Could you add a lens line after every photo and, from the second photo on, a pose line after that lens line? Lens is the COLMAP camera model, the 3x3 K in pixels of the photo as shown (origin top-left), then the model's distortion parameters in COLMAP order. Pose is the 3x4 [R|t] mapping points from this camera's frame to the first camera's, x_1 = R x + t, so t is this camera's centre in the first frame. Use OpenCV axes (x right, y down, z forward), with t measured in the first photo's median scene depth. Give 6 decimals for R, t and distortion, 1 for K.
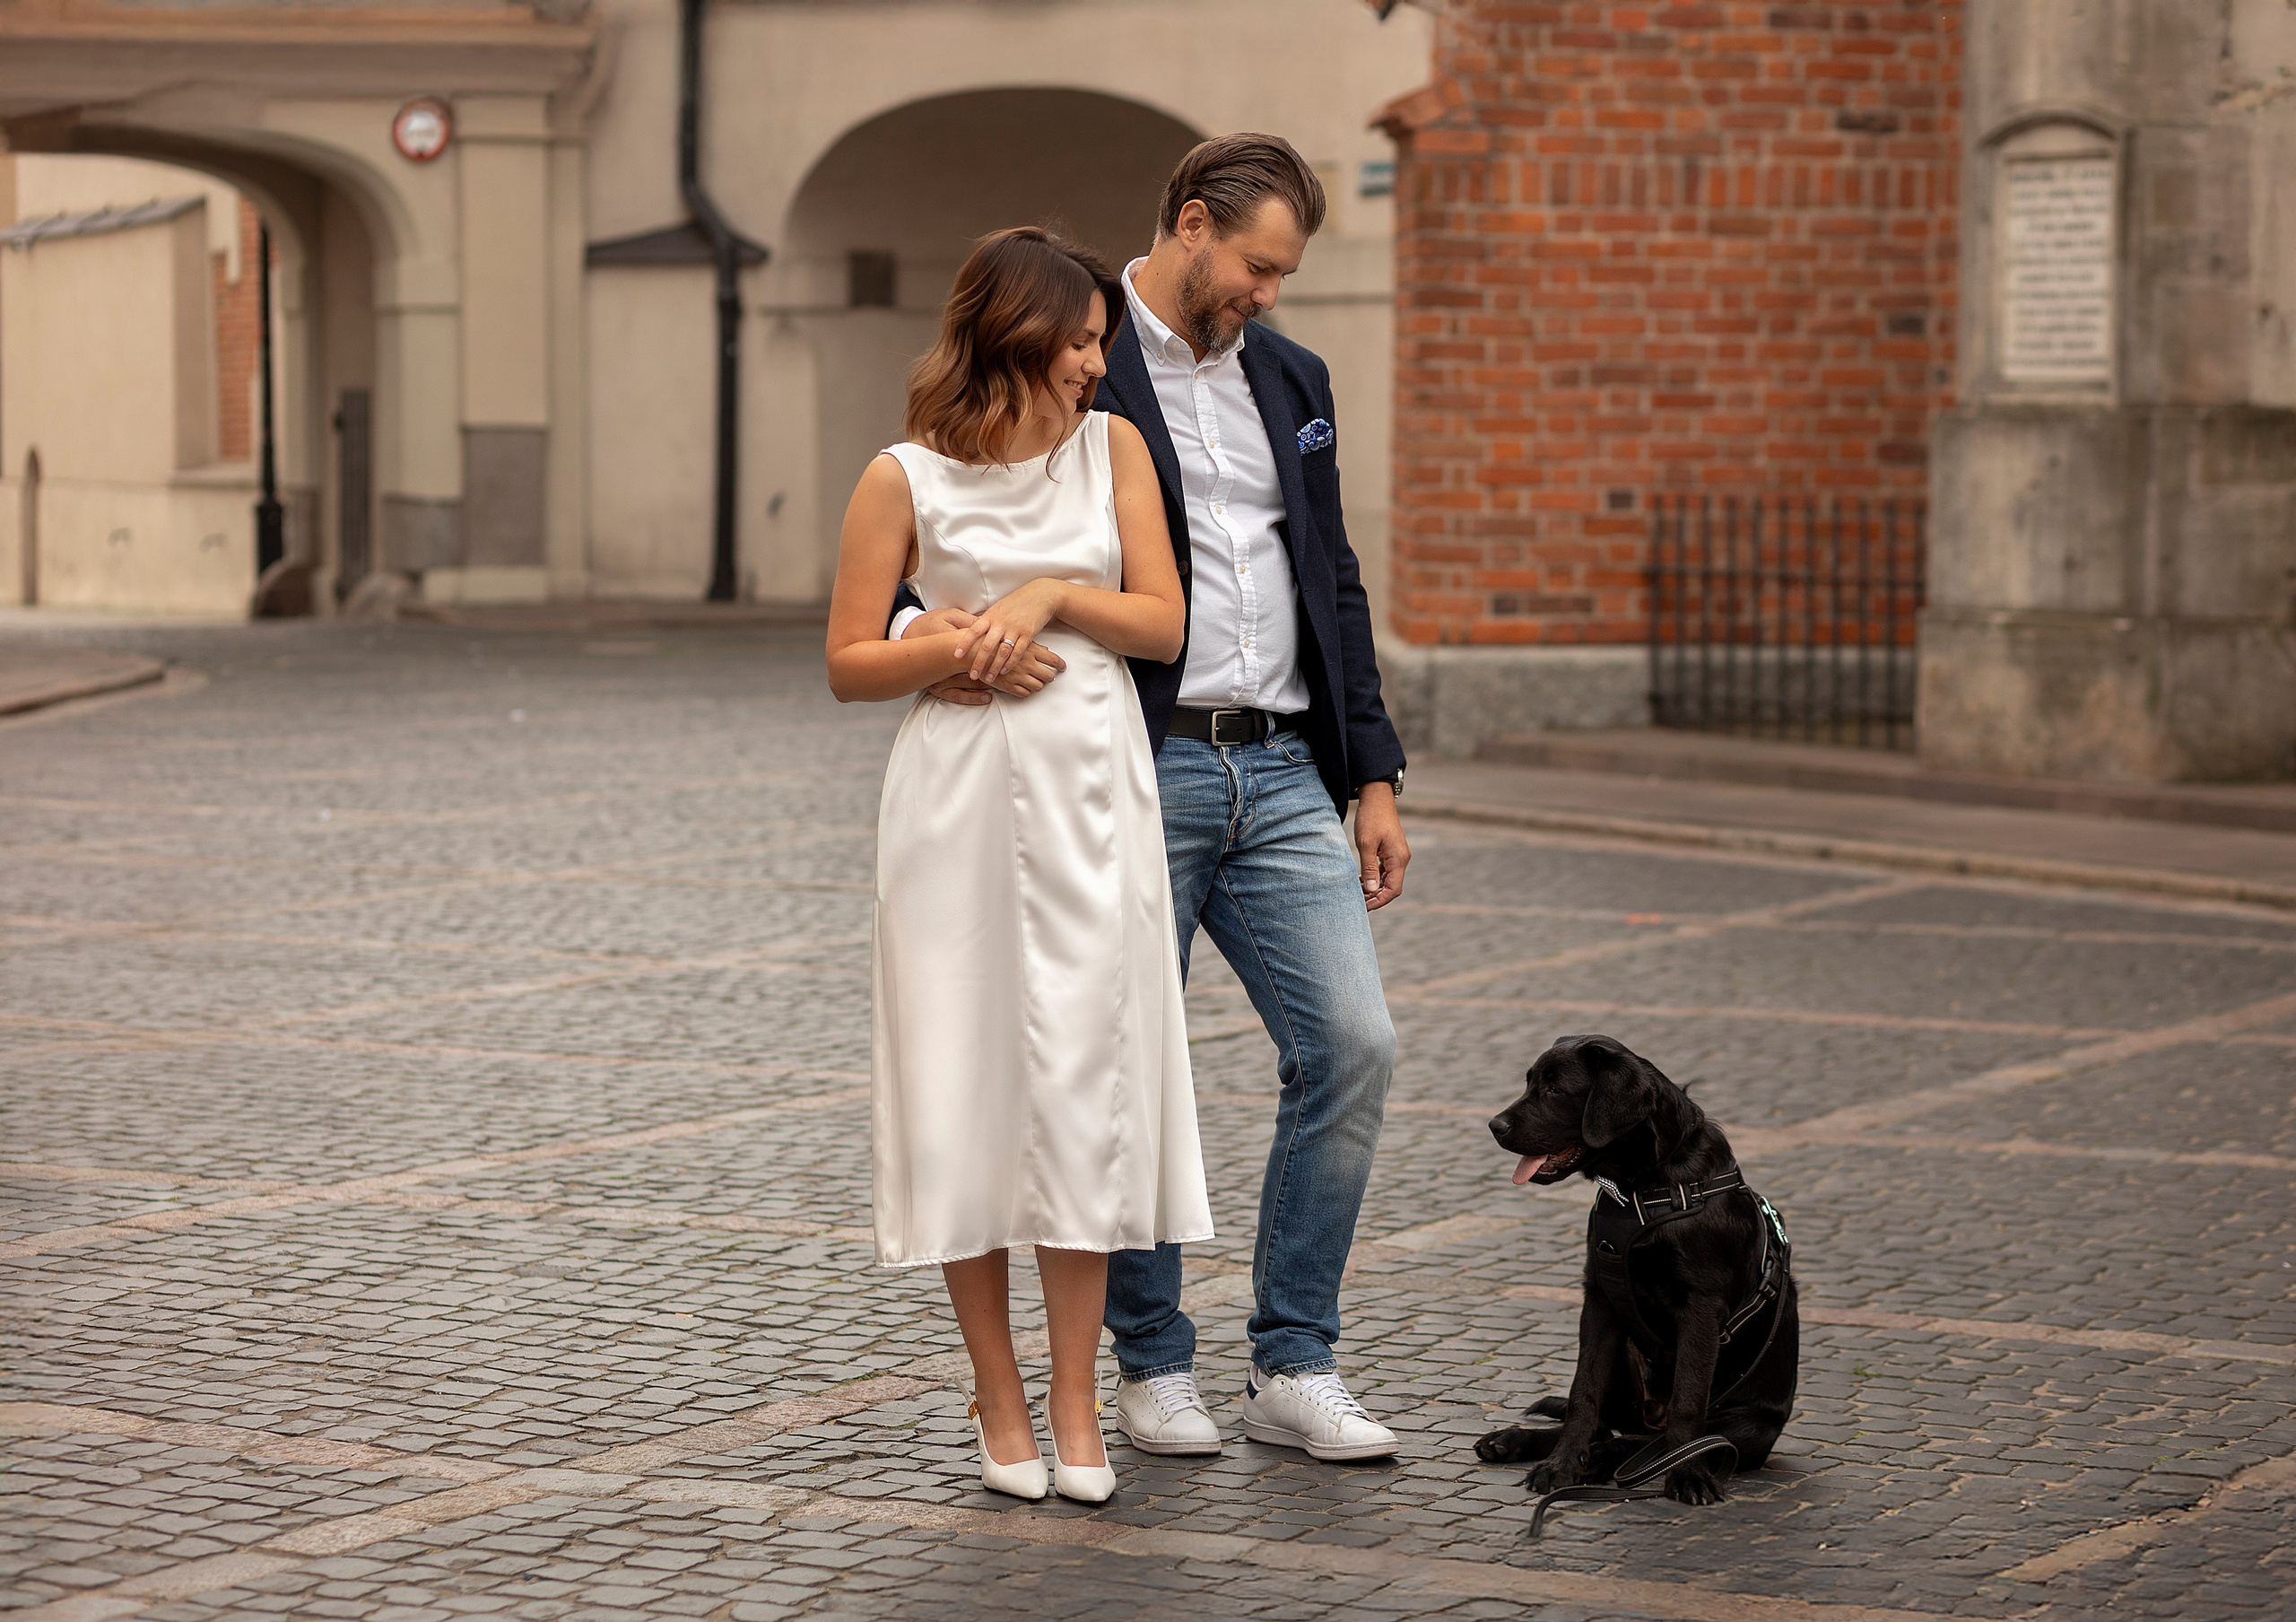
lens RADIAL K [[5656.6, 0, 1137.8], [0, 5656.6, 818.8], [0, 0, 1]] dist [0.074159, -0.274875]
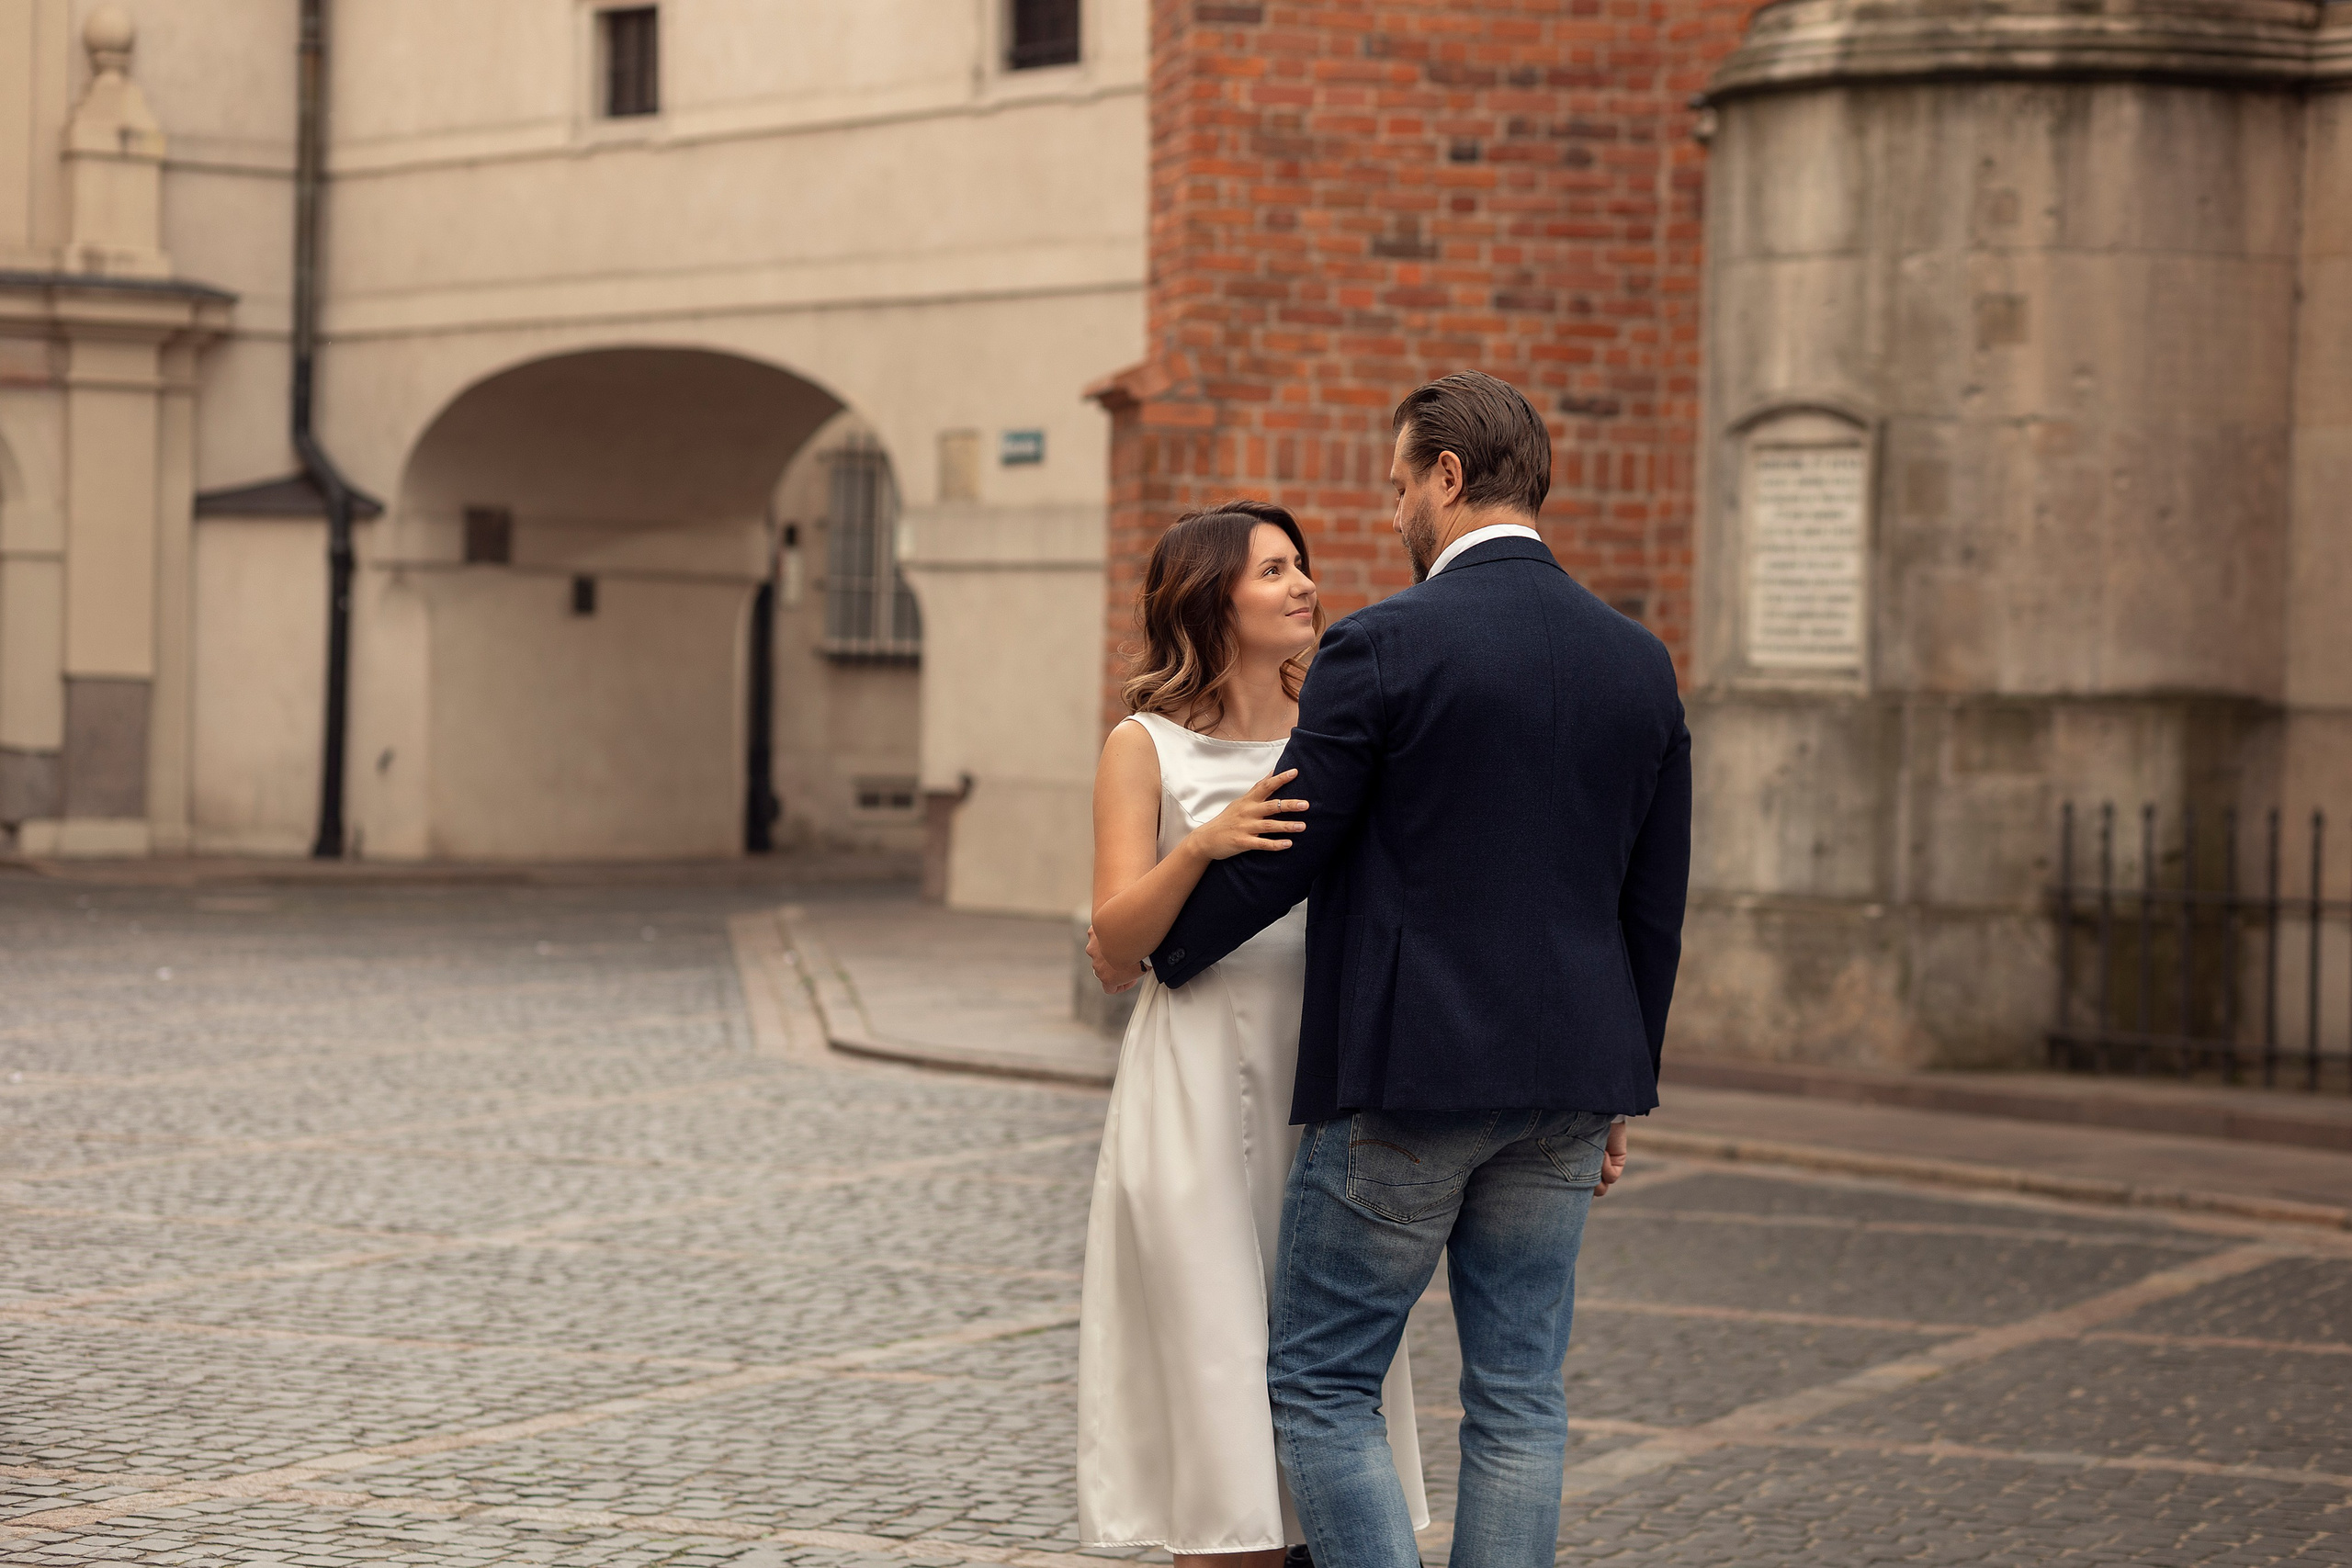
lens RADIAL K [[5642.5, 0, 1176.0], [0, 5642.5, 784.0], [0, 0, 1]] dist [0.055329, -0.031380]
pose [[0.995389, 0.017323, 0.094338, -0.042796], [-0.012367, 0.998525, -0.052874, -0.002382], [-0.095115, 0.051464, 0.994135, 0.018146]]
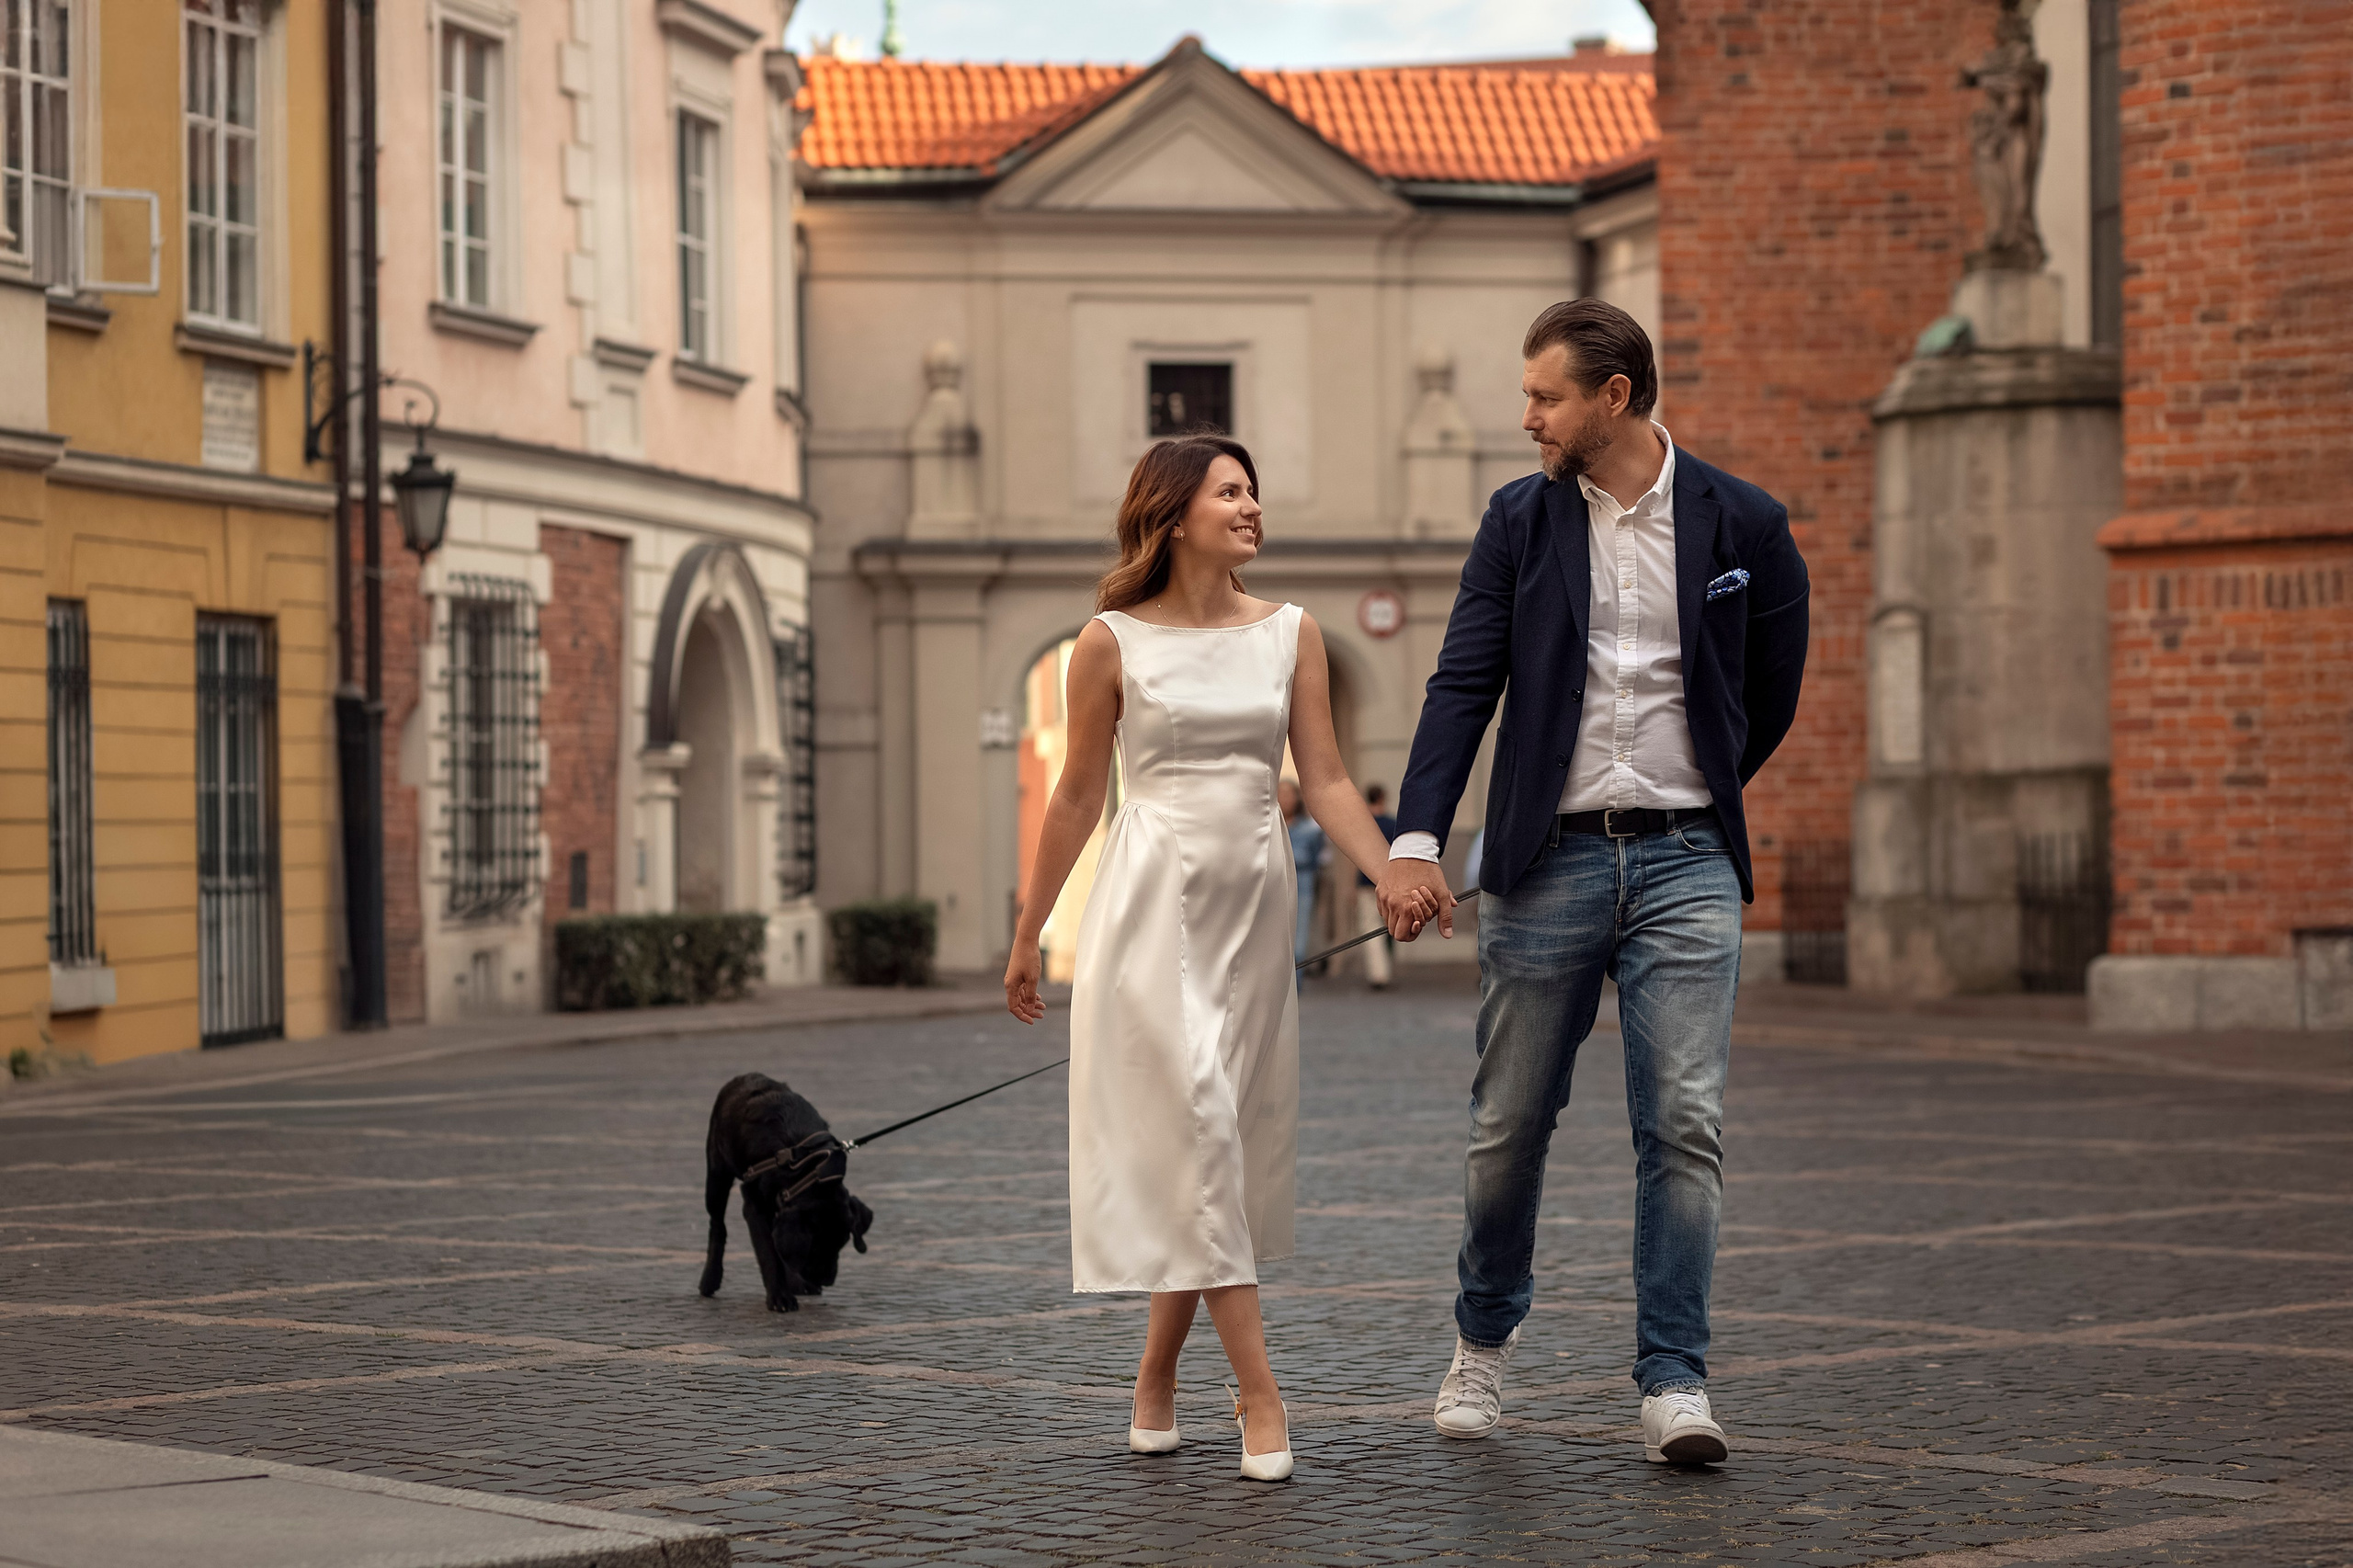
lens RADIAL K [[5645.3, 0, 1176.5], [0, 5645.3, 784.0], [0, 0, 1]] dist [0.055329, -0.031380]
pose [[0.964164, -0.018302, -0.264674, 0.400328], [-0.004135, 0.996460, -0.083965, 0.072095], [0.265274, 0.082050, 0.960675, -0.676564]]
